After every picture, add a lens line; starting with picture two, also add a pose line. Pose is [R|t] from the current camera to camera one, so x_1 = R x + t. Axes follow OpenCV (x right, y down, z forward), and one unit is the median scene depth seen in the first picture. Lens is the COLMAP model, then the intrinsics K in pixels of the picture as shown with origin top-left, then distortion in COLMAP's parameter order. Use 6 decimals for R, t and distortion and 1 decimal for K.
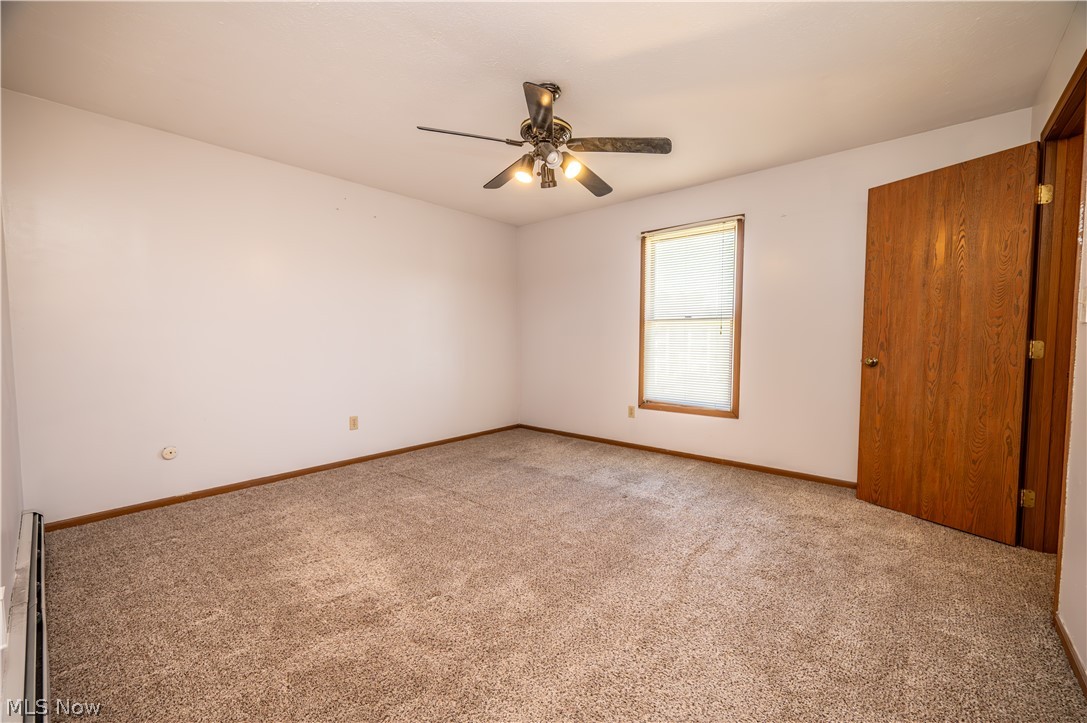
lens RADIAL K [[434.7, 0, 543.5], [0, 434.7, 361.5], [0, 0, 1]] dist [-0.001175, -0.000092]
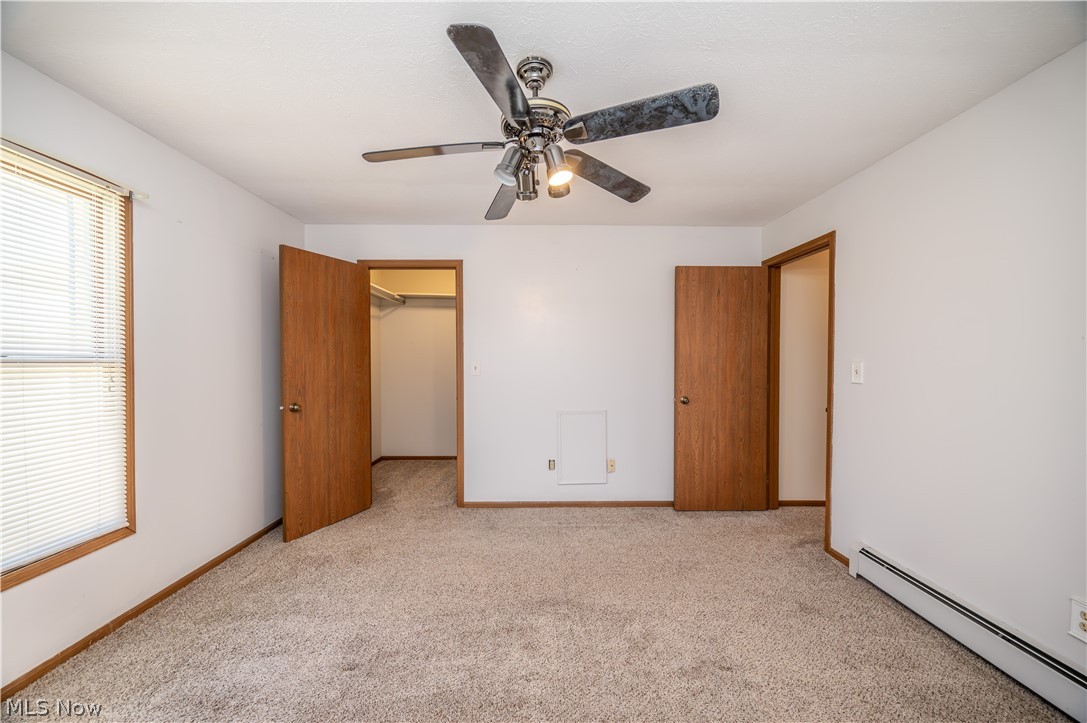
lens RADIAL K [[434.7, 0, 543.5], [0, 434.7, 361.5], [0, 0, 1]] dist [-0.001175, -0.000092]
pose [[-0.666948, -0.005580, 0.745084, -0.477853], [0.035212, 0.998619, 0.038997, -0.139063], [-0.744272, 0.052245, -0.665830, 1.300287]]
